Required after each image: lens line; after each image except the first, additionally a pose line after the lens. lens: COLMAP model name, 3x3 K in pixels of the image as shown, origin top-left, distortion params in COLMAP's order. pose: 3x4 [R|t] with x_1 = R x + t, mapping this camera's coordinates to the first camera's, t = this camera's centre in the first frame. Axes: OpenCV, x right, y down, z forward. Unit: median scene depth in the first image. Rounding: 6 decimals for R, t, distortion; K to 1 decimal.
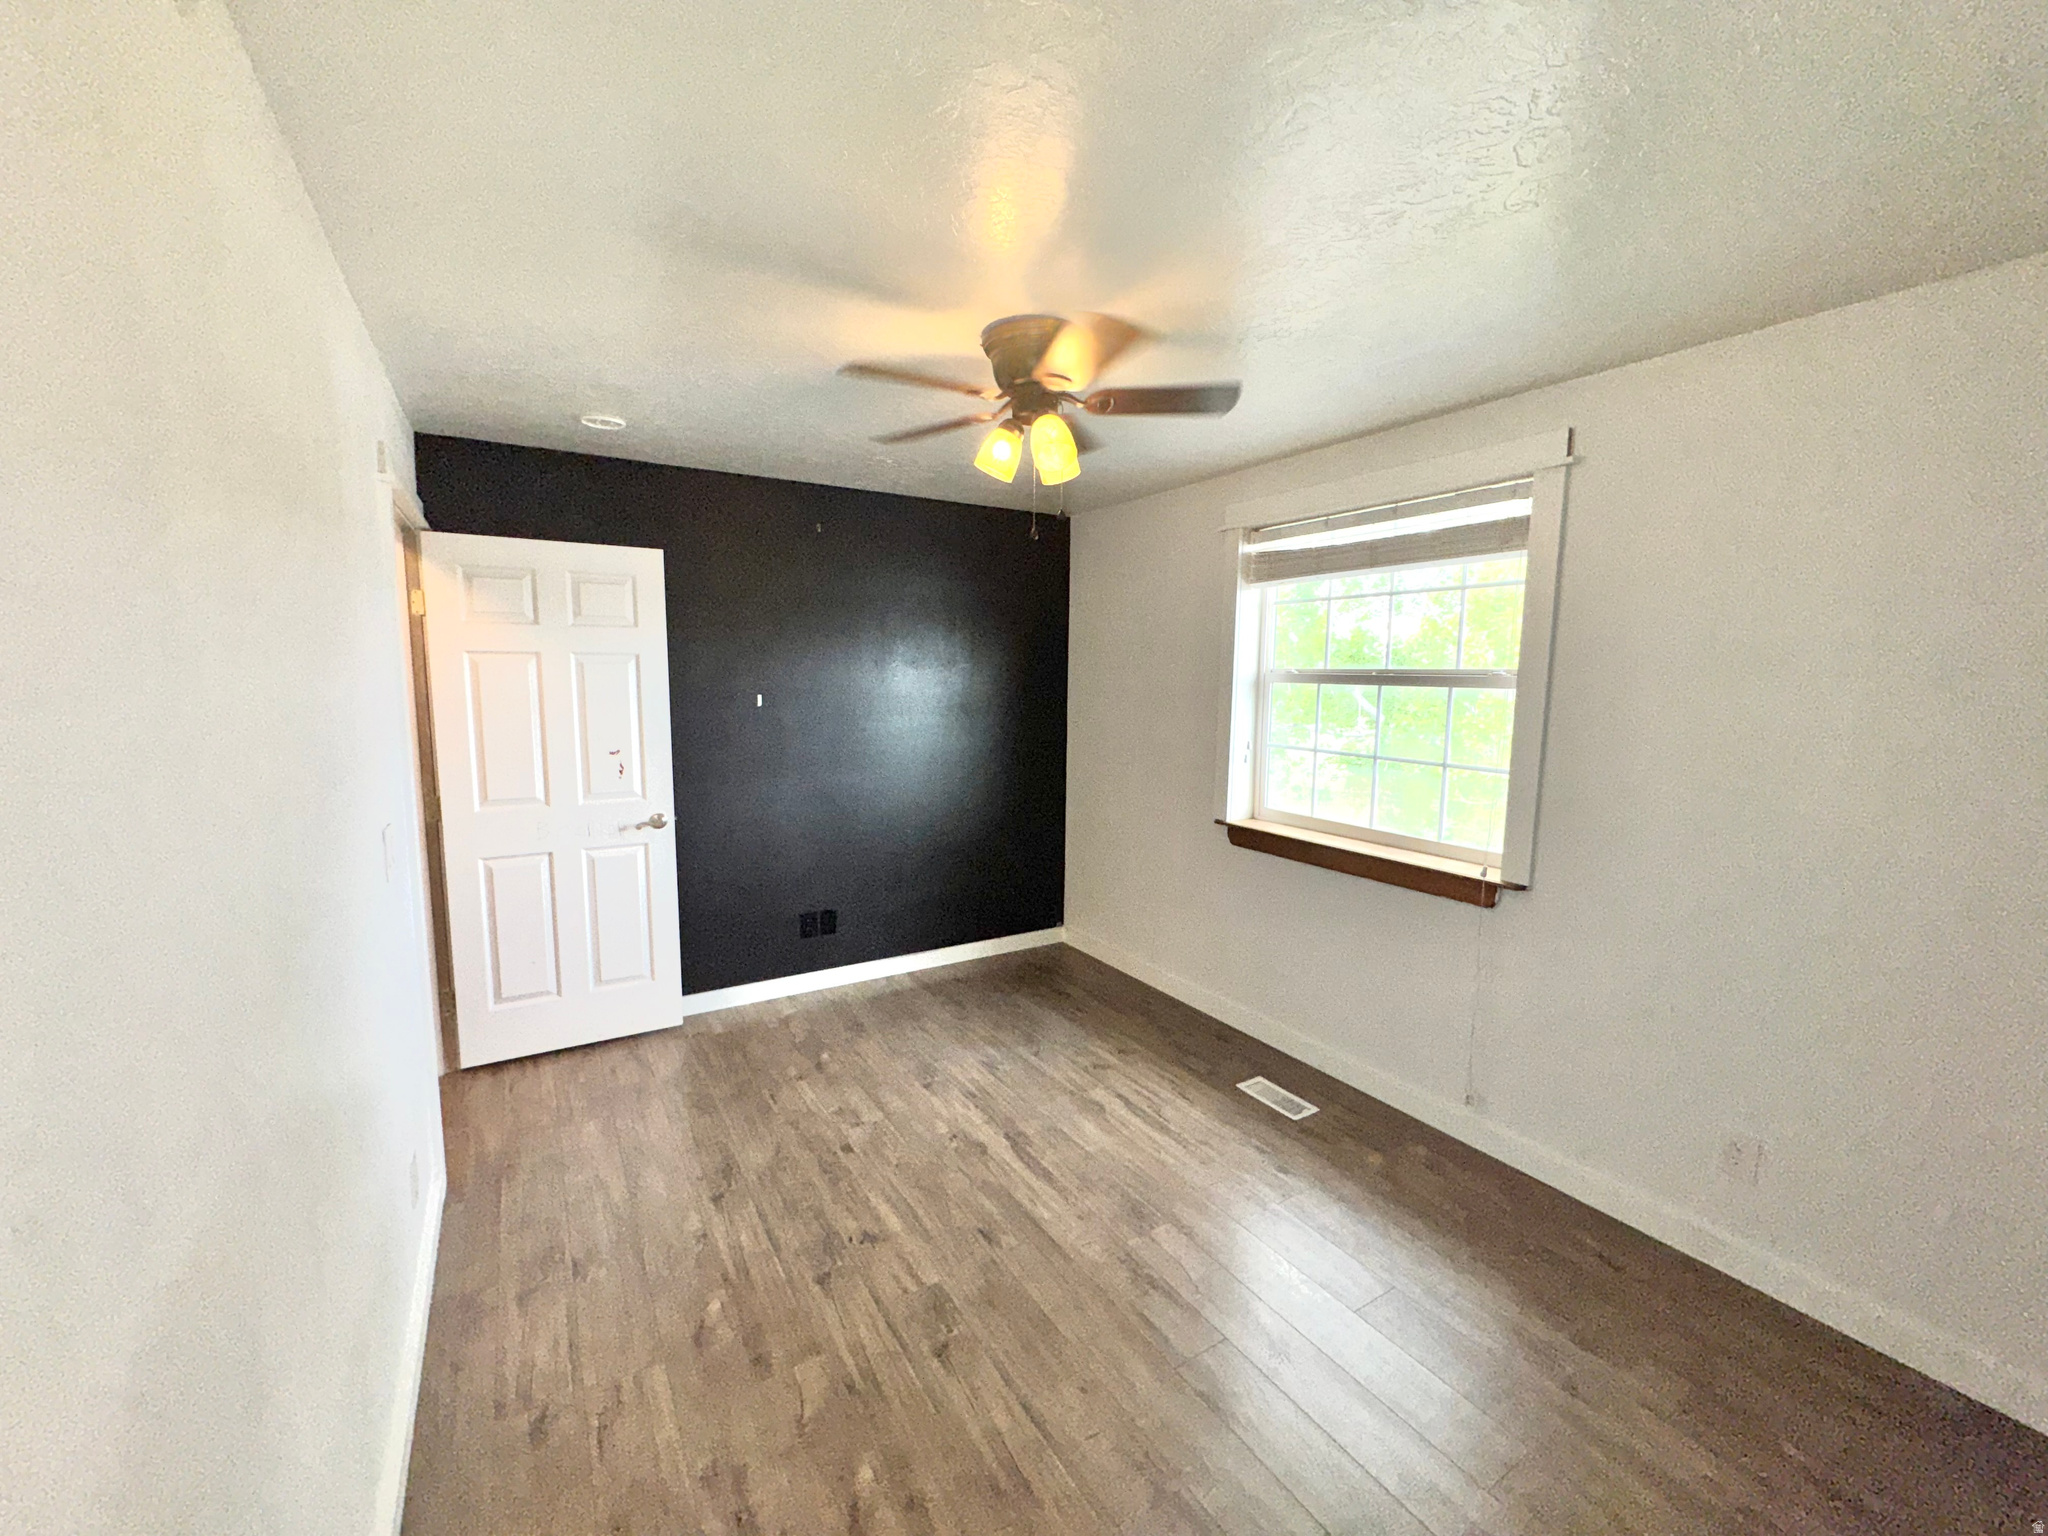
lens RADIAL K [[820.4, 0, 1022.7], [0, 820.4, 771.1], [0, 0, 1]] dist [0.000713, -0.000164]
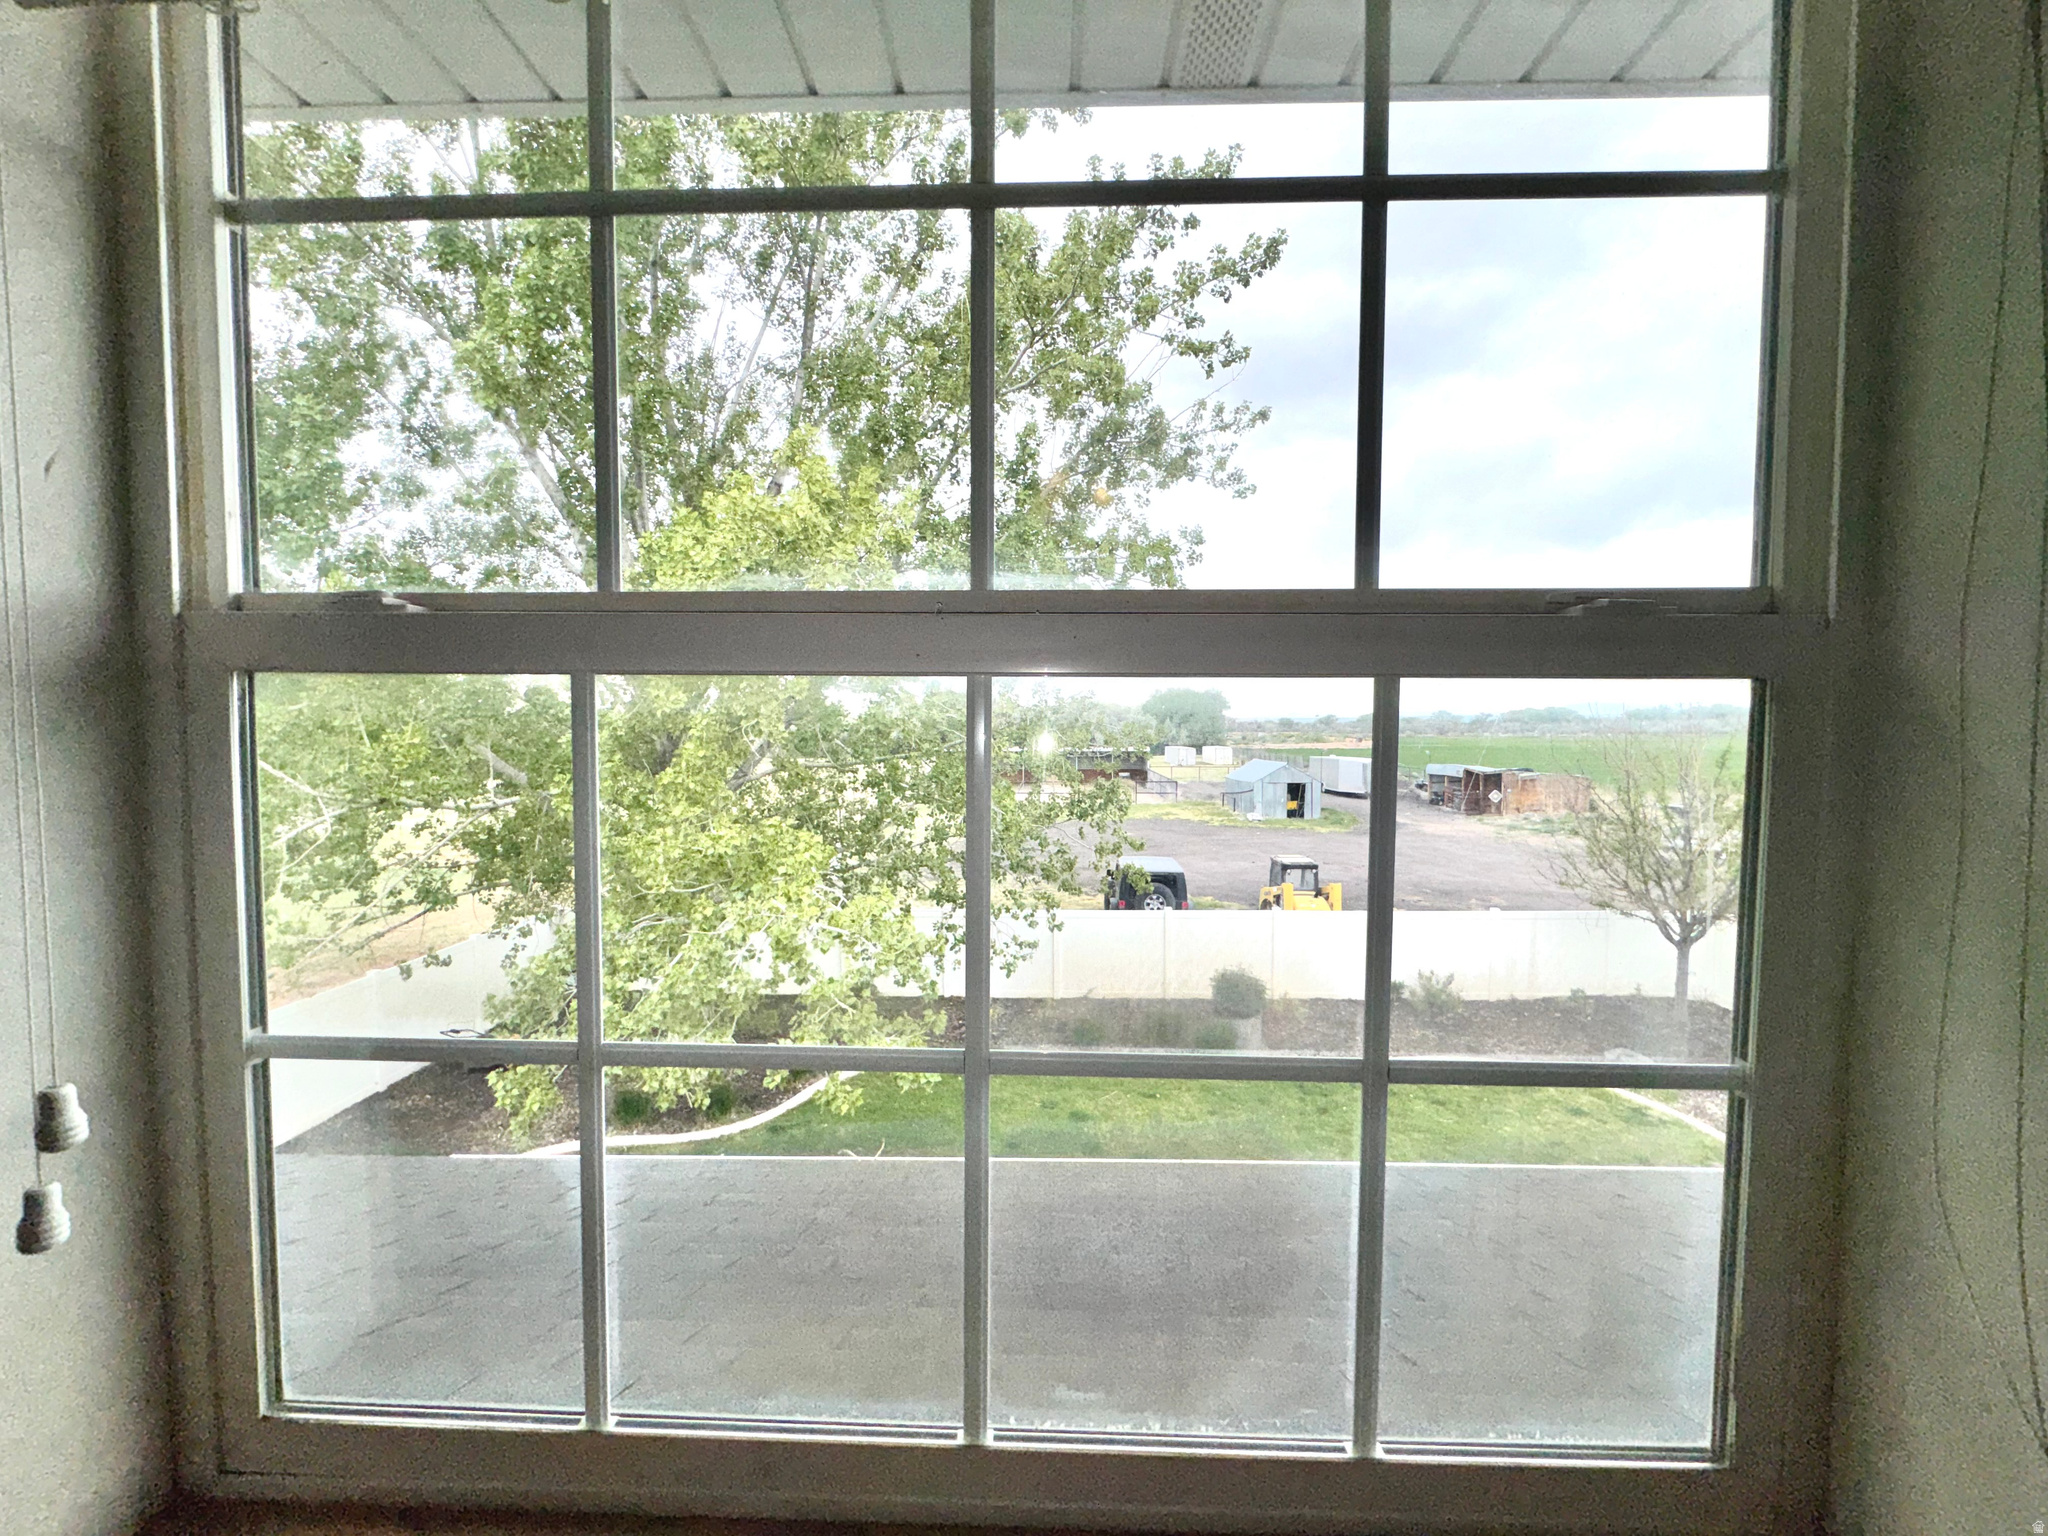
lens RADIAL K [[812.7, 0, 1023.2], [0, 812.7, 765.0], [0, 0, 1]] dist [-0.001440, -0.000109]
pose [[0.542368, -0.044423, 0.838966, 0.257069], [0.102399, 0.994651, -0.013532, -0.073432], [-0.833877, 0.093248, 0.544016, 0.807118]]
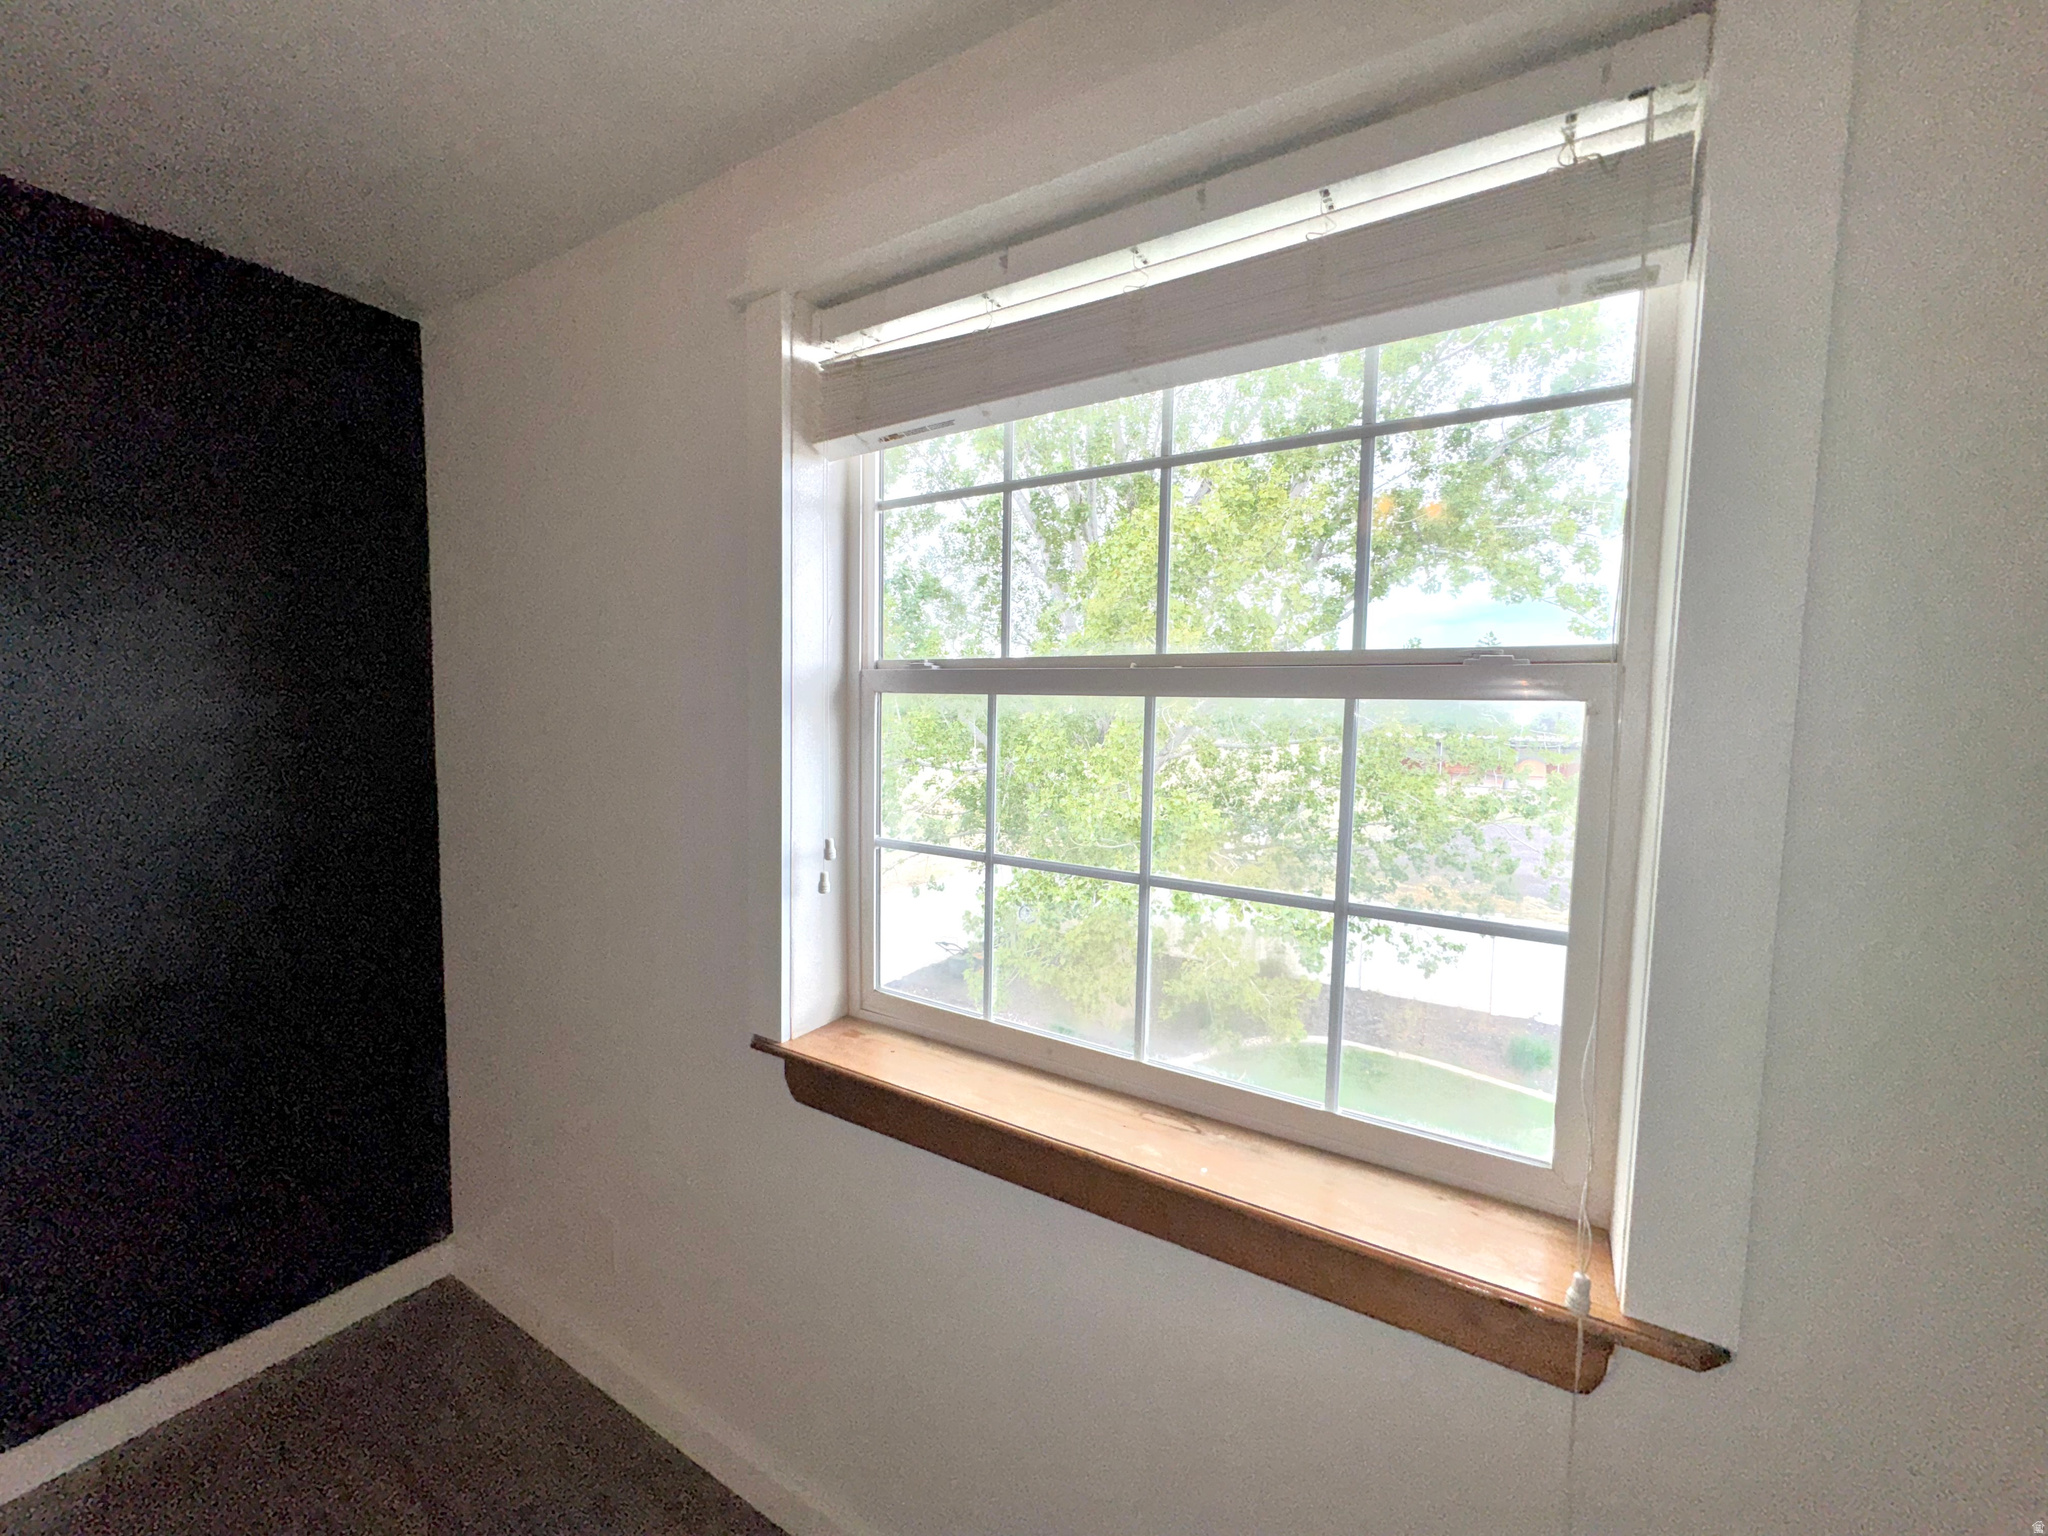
lens RADIAL K [[814.0, 0, 1024.0], [0, 814.0, 768.0], [0, 0, 1]] dist [-0.005056, -0.000145]
pose [[0.889967, -0.028468, 0.455136, 0.193048], [0.045776, 0.998585, -0.027048, -0.059184], [-0.453722, 0.044906, 0.890011, 0.642708]]
